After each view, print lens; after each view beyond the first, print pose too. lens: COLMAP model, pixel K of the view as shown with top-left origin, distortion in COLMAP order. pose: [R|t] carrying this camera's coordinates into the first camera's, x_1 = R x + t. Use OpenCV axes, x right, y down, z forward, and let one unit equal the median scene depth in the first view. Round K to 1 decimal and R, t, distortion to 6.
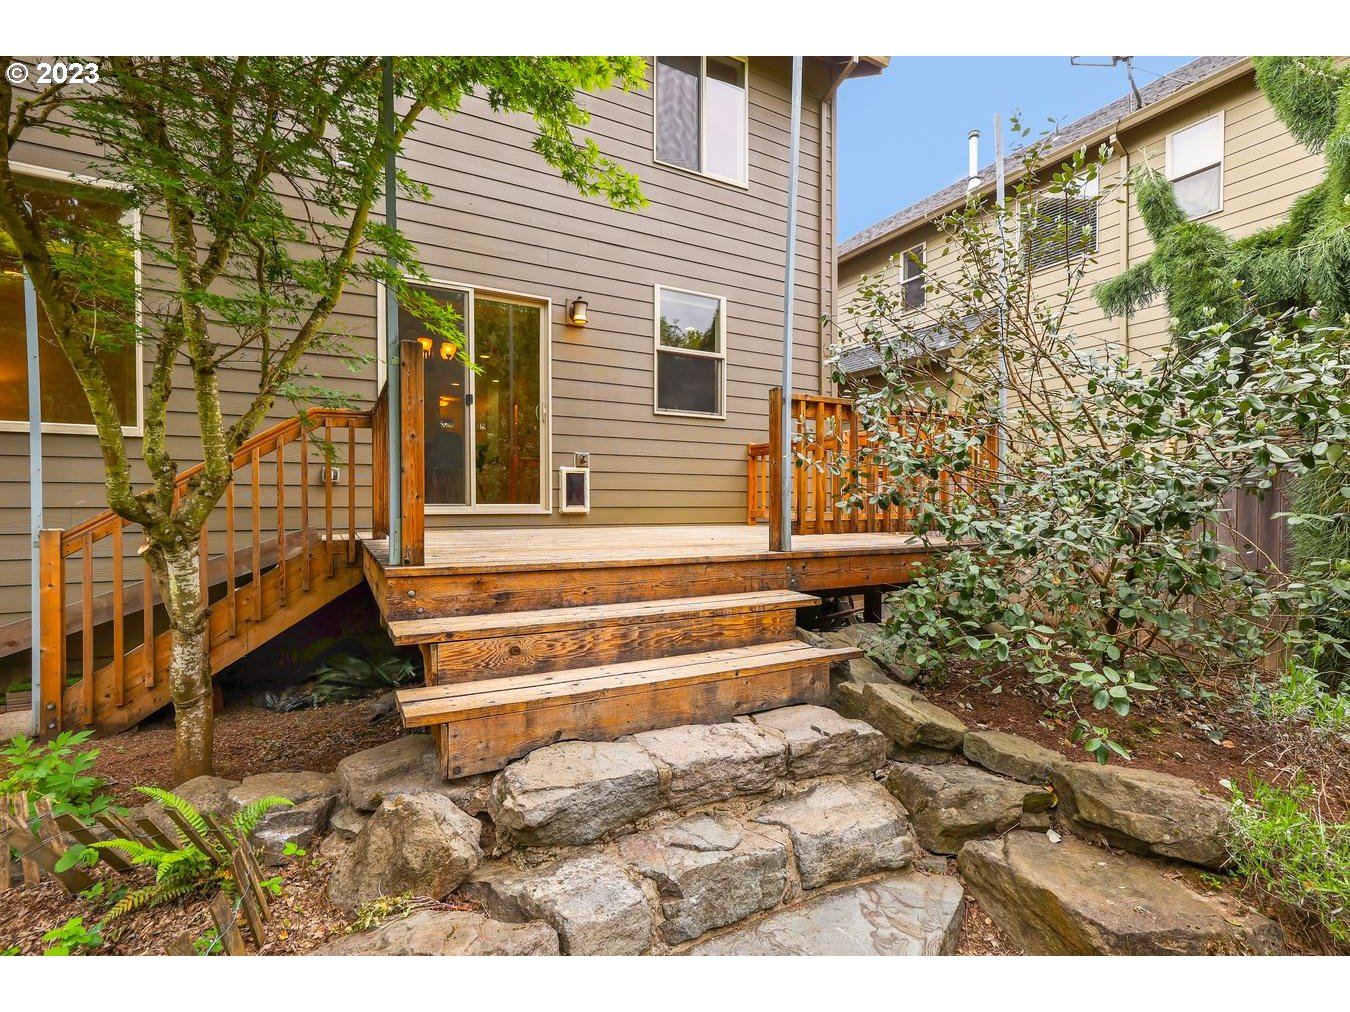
lens RADIAL K [[630.6, 0, 677.0], [0, 630.6, 508.2], [0, 0, 1]] dist [-0.009856, 0.001426]
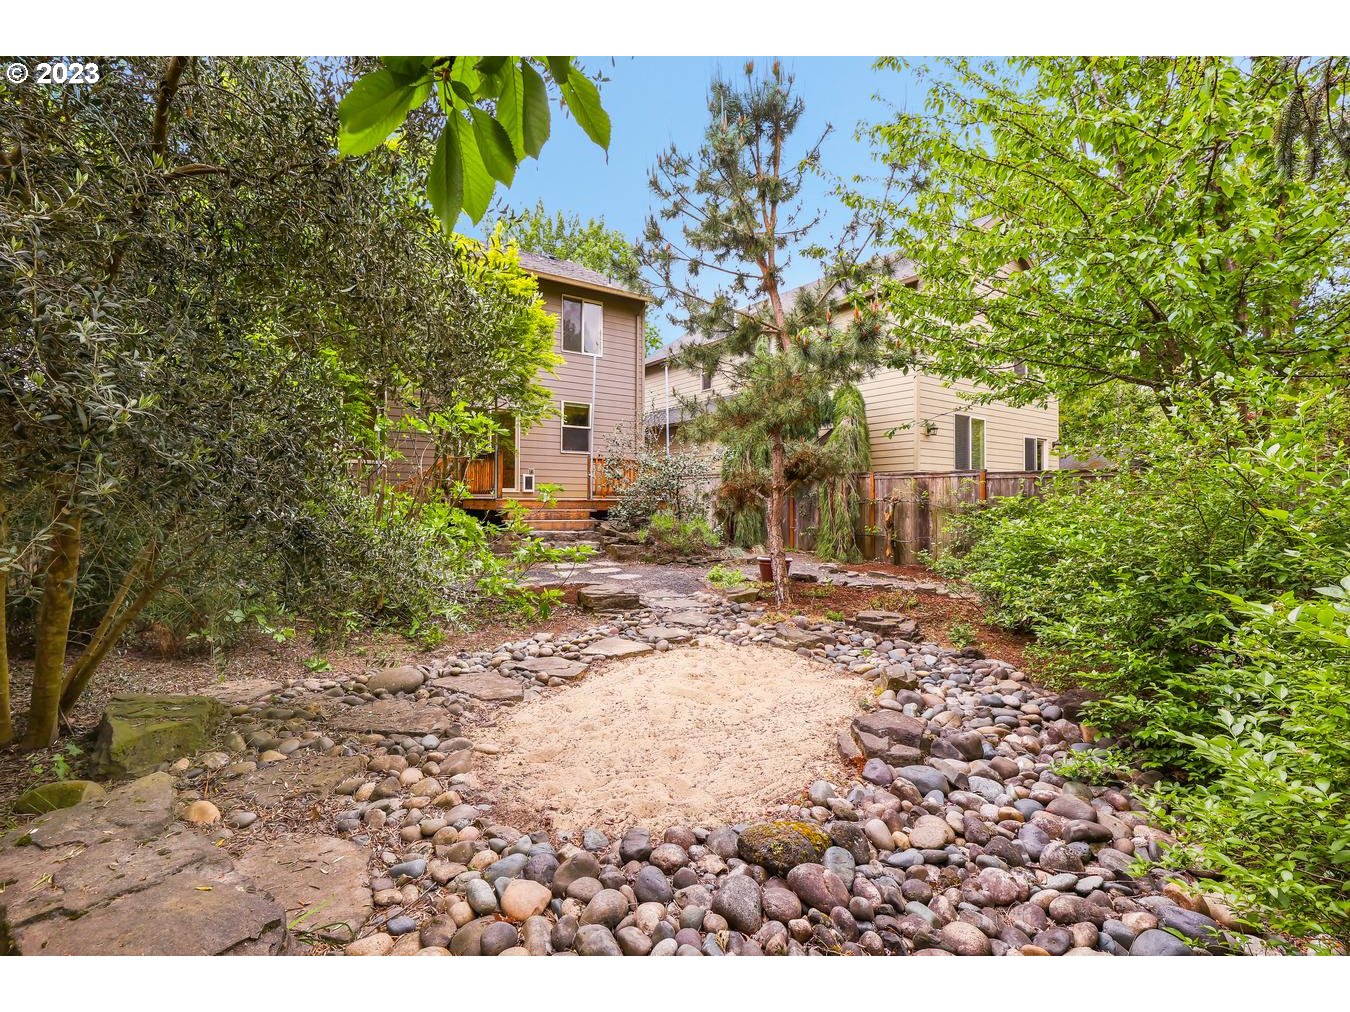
lens RADIAL K [[630.6, 0, 677.0], [0, 630.6, 508.2], [0, 0, 1]] dist [-0.009856, 0.001426]
pose [[0.995212, 0.004484, 0.097636, 0.186452], [-0.005378, 0.999946, 0.008897, 0.046045], [-0.097591, -0.009379, 0.995182, -1.594491]]
